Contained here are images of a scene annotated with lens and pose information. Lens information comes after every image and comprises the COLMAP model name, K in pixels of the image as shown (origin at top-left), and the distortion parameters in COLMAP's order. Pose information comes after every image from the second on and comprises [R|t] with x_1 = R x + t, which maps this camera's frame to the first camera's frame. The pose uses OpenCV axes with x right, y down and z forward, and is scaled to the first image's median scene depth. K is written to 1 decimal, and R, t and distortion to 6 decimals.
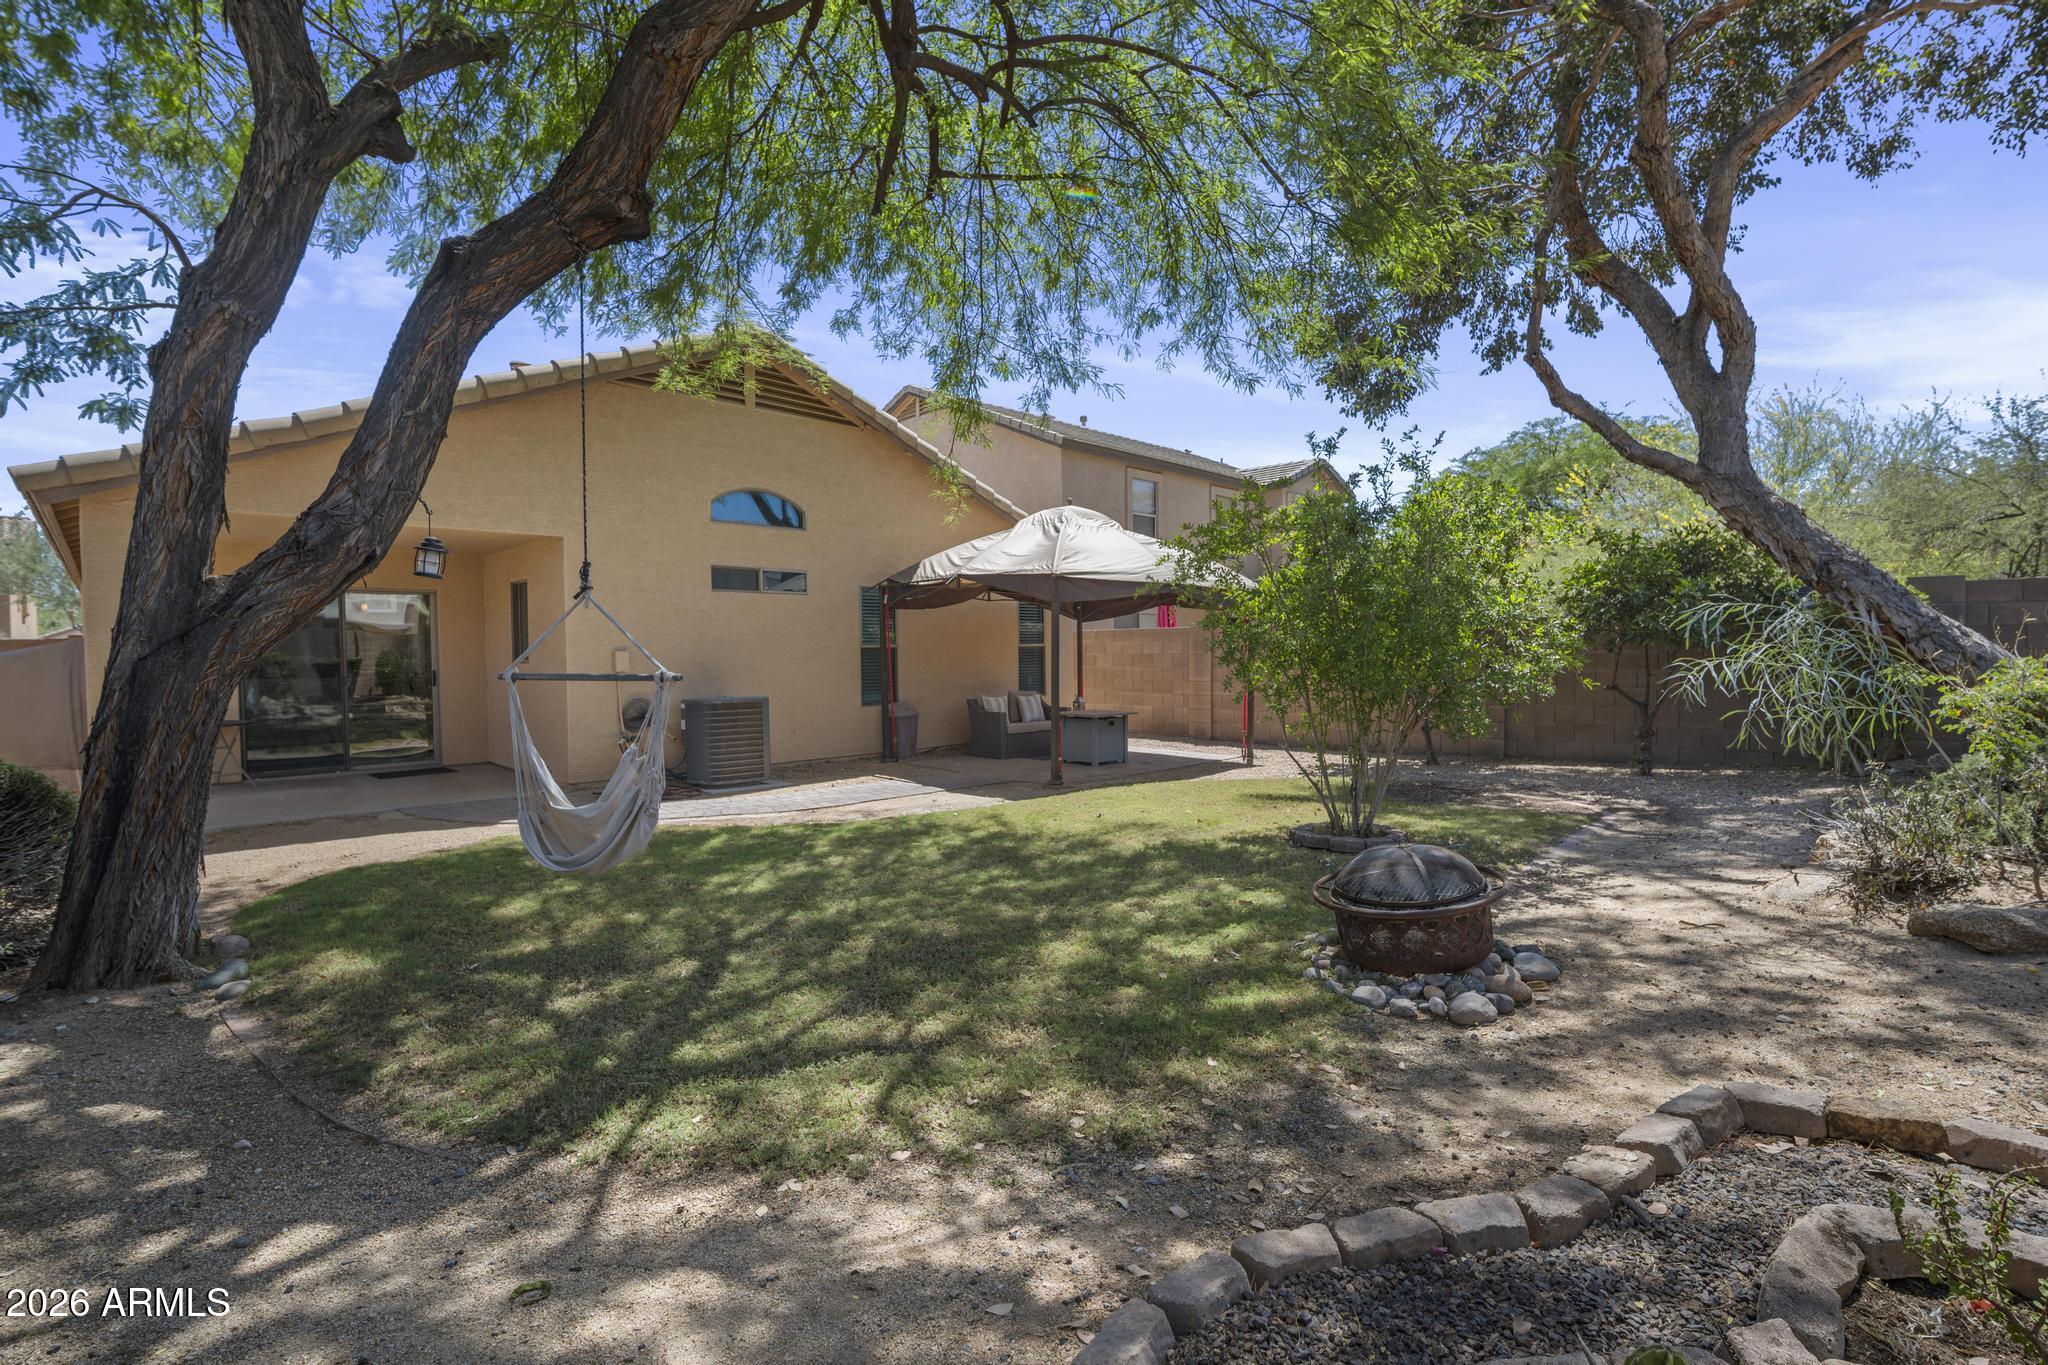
lens RADIAL K [[919.7, 0, 1011.6], [0, 919.7, 687.3], [0, 0, 1]] dist [-0.016803, 0.005621]
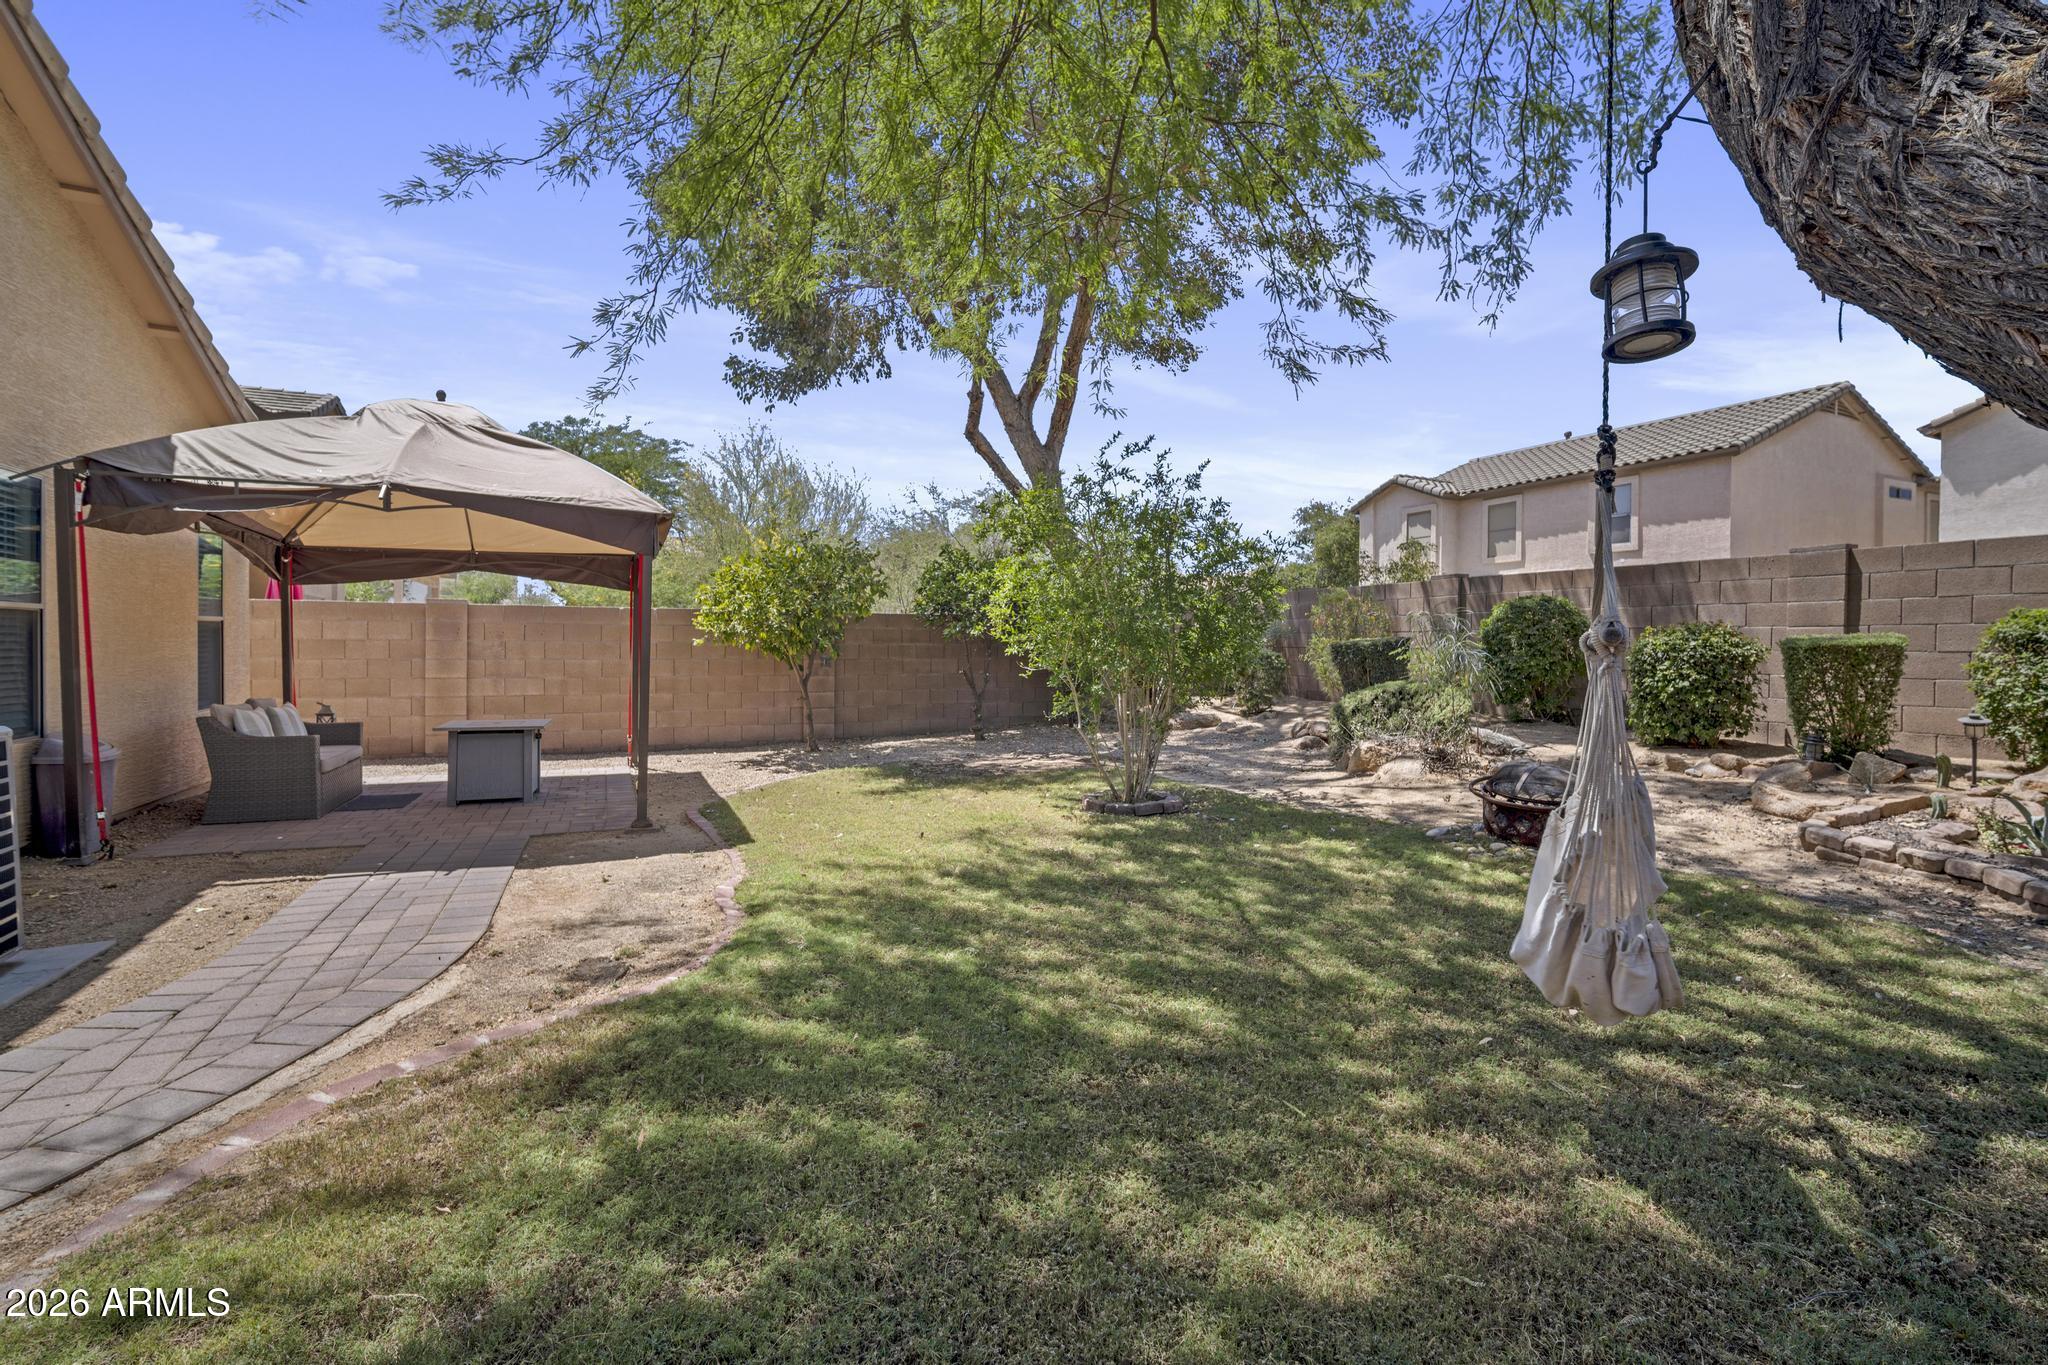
lens RADIAL K [[899.0, 0, 1021.8], [0, 899.0, 661.1], [0, 0, 1]] dist [-0.014182, 0.002801]
pose [[0.324130, -0.000733, 0.946012, -0.502740], [0.025243, 0.999650, -0.007874, -0.001774], [-0.945676, 0.026432, 0.324035, 0.536396]]
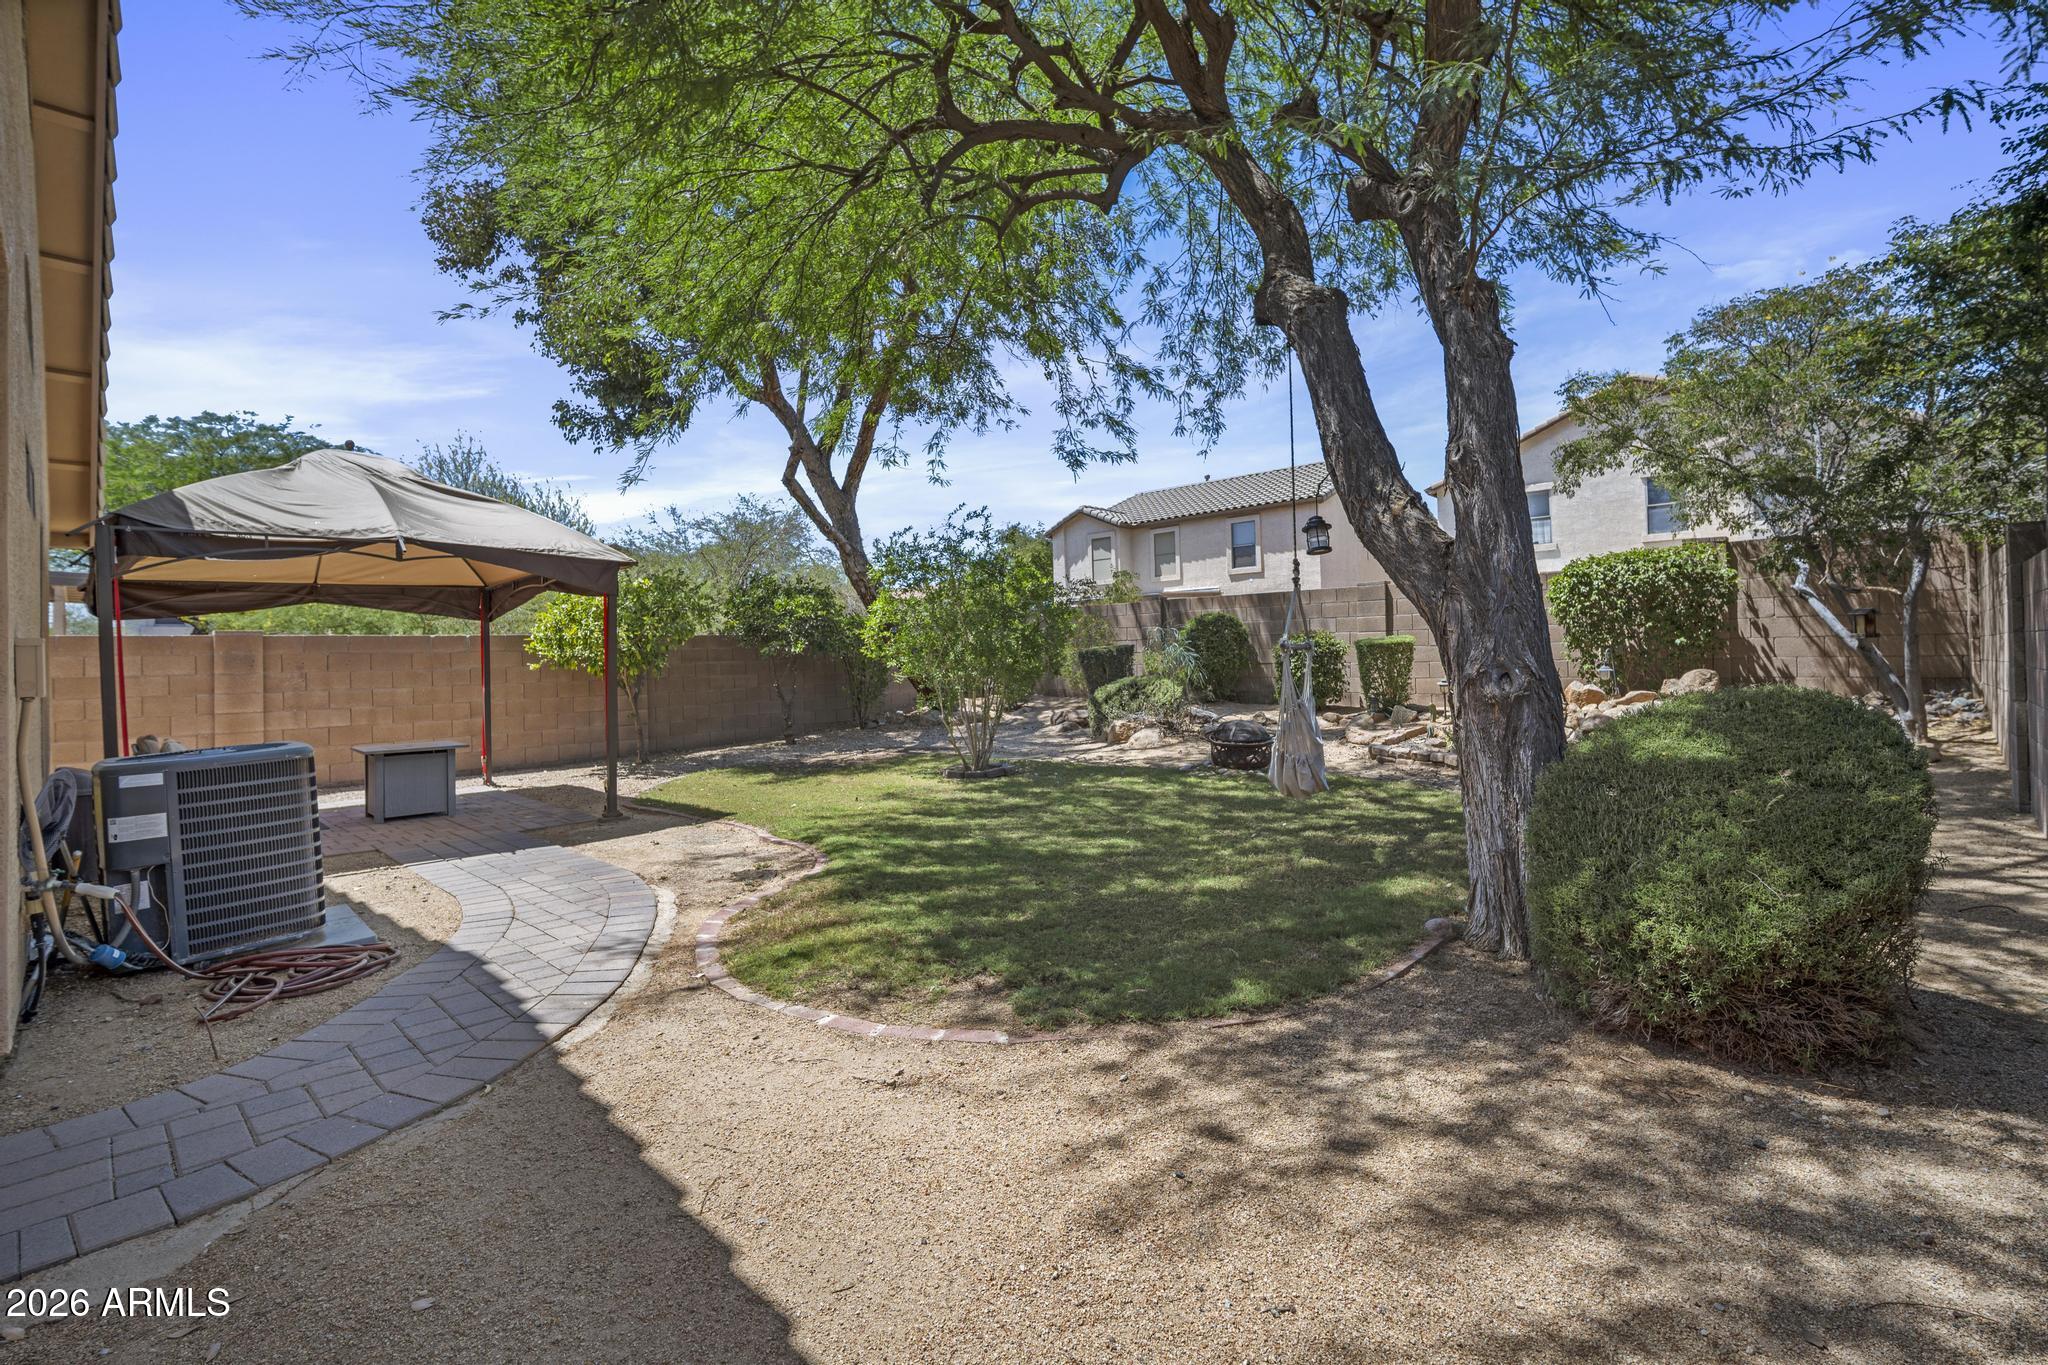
lens RADIAL K [[919.7, 0, 1048.8], [0, 919.7, 648.0], [0, 0, 1]] dist [-0.016803, 0.005621]
pose [[-0.053054, 0.021978, 0.998350, -0.829823], [0.063441, 0.997812, -0.018595, -0.002719], [-0.996574, 0.062350, -0.054333, 0.665013]]
